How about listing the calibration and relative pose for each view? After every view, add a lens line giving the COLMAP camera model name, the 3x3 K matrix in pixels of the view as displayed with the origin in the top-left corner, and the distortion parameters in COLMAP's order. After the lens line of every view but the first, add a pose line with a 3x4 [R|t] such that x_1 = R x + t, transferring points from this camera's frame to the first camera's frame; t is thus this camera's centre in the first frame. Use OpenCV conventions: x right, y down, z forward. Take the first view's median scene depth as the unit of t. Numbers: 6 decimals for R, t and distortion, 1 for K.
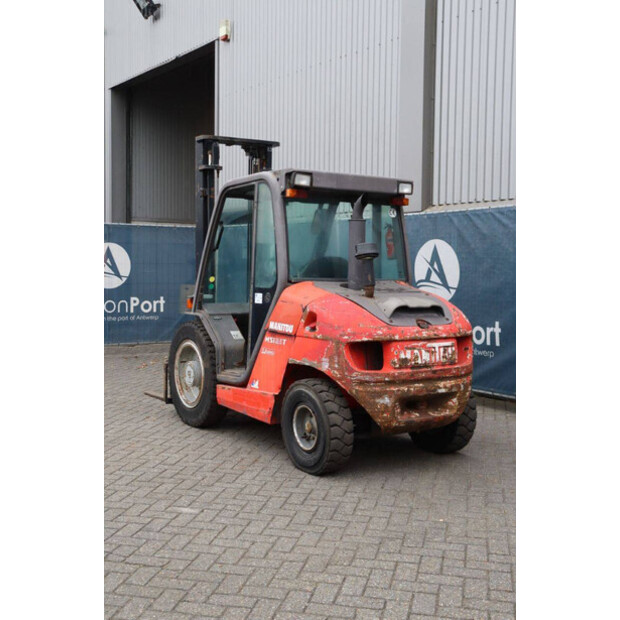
lens RADIAL K [[765.4, 0, 325.3], [0, 765.4, 303.4], [0, 0, 1]] dist [0.037902, 0.000000]
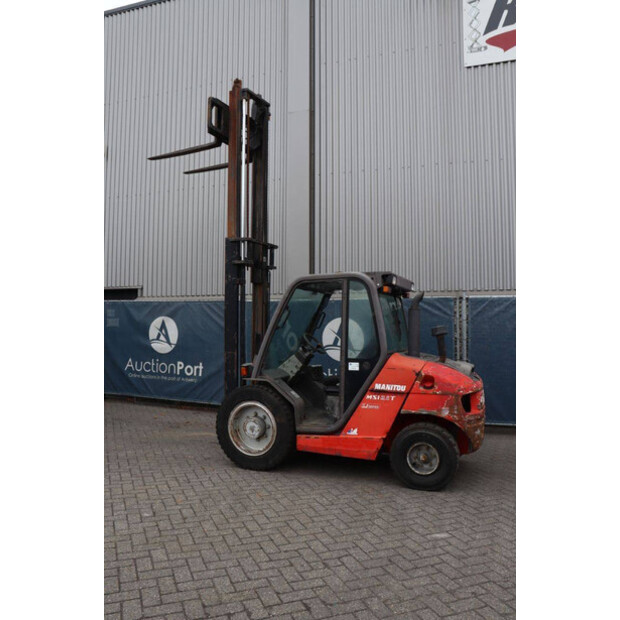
lens RADIAL K [[521.2, 0, 307.6], [0, 521.2, 300.0], [0, 0, 1]] dist [-0.125405, 0.058469]
pose [[0.840636, 0.023955, 0.541070, -0.672429], [0.027530, 0.995840, -0.086861, -0.047065], [-0.540900, 0.087914, 0.836479, 0.290637]]
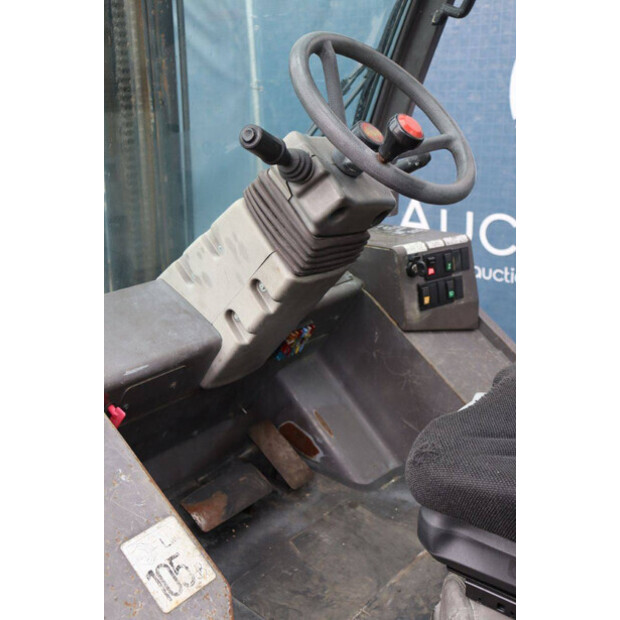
lens RADIAL K [[765.4, 0, 309.8], [0, 765.4, 309.7], [0, 0, 1]] dist [0.037902, 0.000000]
pose [[0.949395, -0.106855, 0.295348, -0.152827], [0.032396, 0.968649, 0.246314, -0.051845], [-0.312409, -0.224281, 0.923092, 1.010671]]
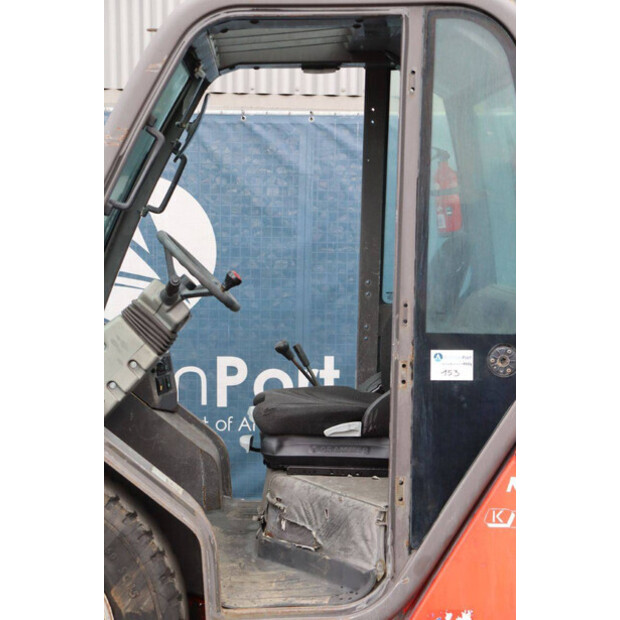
lens RADIAL K [[1314.2, 0, 304.2], [0, 1314.2, 303.0], [0, 0, 1]] dist [0.326516, 0.000000]
pose [[0.549057, -0.055929, 0.833911, -0.628766], [0.031634, 0.998434, 0.046135, -0.064878], [-0.835186, 0.001050, 0.549967, 0.767431]]
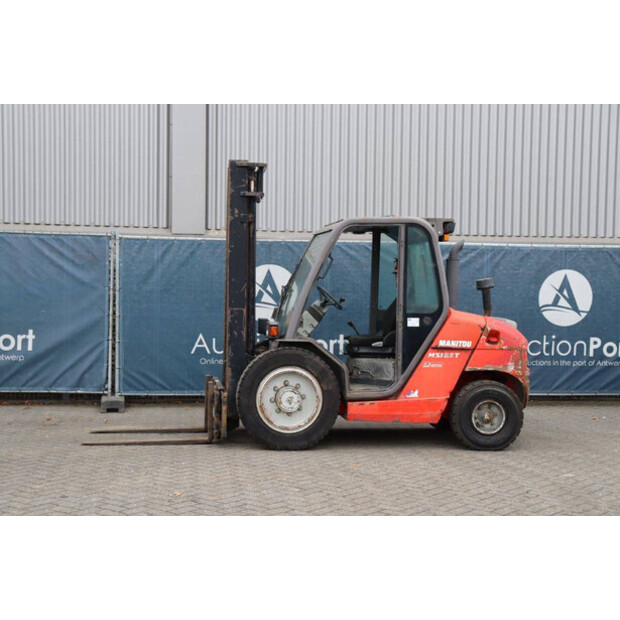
lens RADIAL K [[958.6, 0, 297.9], [0, 958.6, 291.4], [0, 0, 1]] dist [0.123374, 0.000000]
pose [[0.465408, -0.009963, 0.885040, -1.568461], [0.028122, 0.999598, -0.003536, -0.056724], [-0.884649, 0.026534, 0.465501, 0.477019]]
